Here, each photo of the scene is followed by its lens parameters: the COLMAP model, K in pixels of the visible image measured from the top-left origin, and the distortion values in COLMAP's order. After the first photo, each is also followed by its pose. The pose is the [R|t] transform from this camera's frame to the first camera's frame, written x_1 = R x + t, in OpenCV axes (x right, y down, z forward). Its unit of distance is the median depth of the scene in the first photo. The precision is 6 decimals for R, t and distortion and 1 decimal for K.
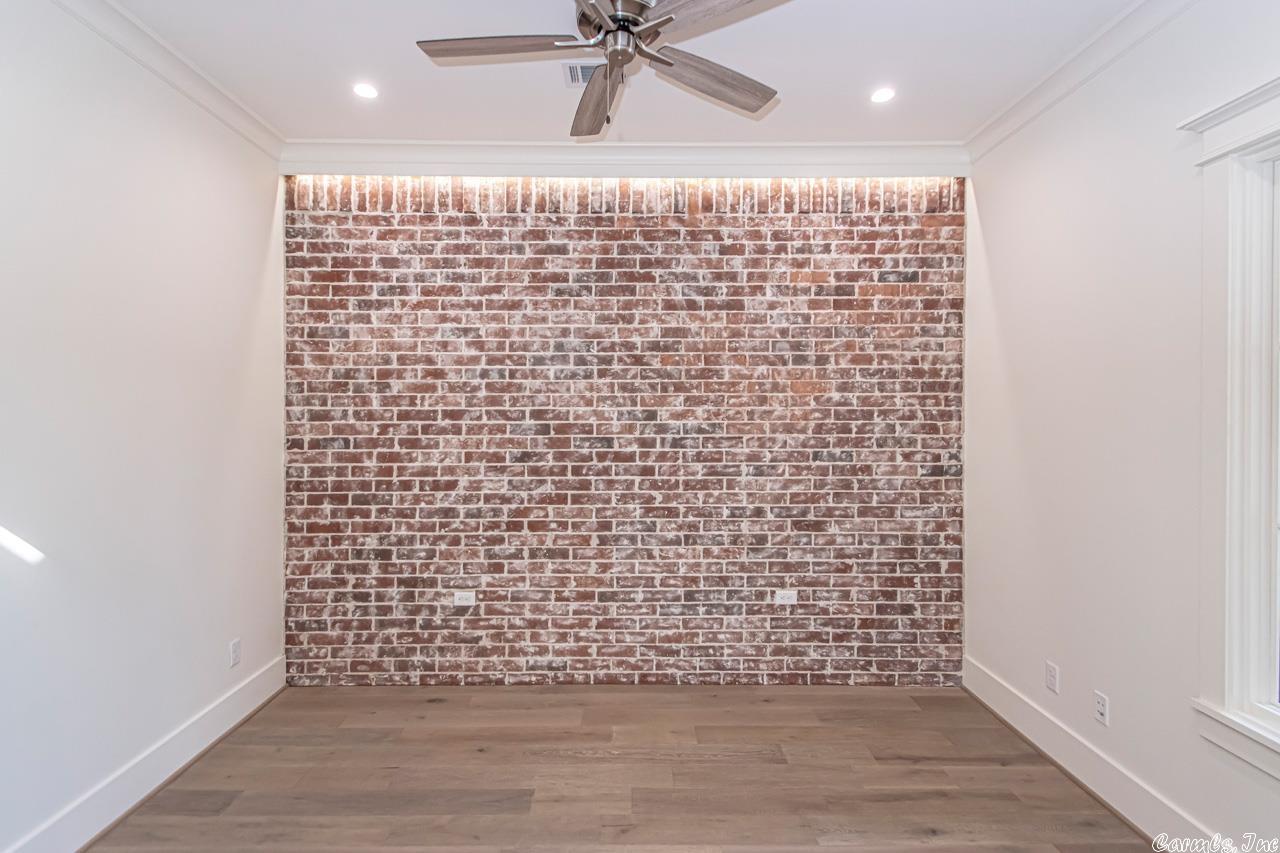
lens RADIAL K [[606.7, 0, 636.9], [0, 606.7, 408.9], [0, 0, 1]] dist [0.015353, -0.017008]
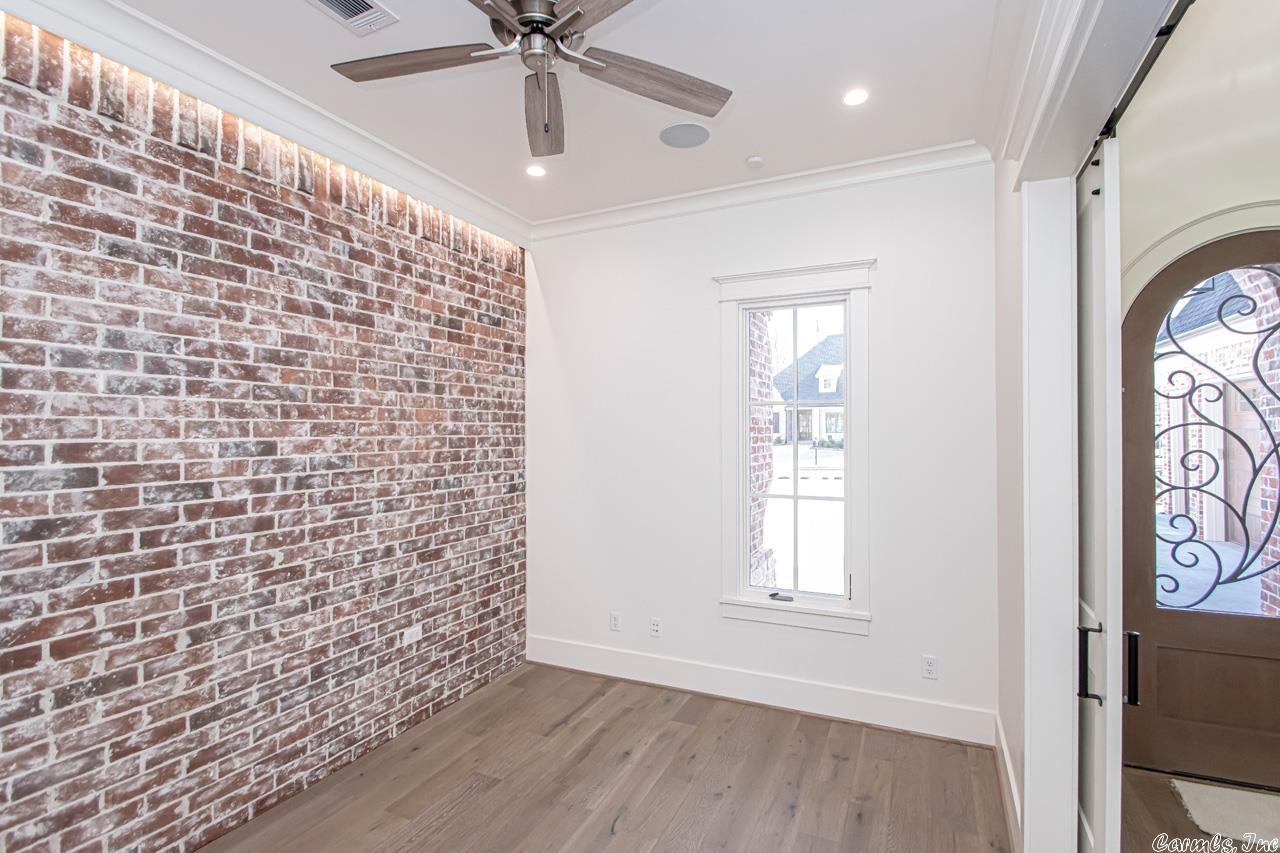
lens RADIAL K [[606.7, 0, 647.0], [0, 606.7, 426.4], [0, 0, 1]] dist [0.015353, -0.017008]
pose [[0.397894, 0.005809, 0.917413, -0.481465], [0.002900, 0.999967, -0.007589, -0.009476], [-0.917427, 0.005680, 0.397864, 0.276996]]
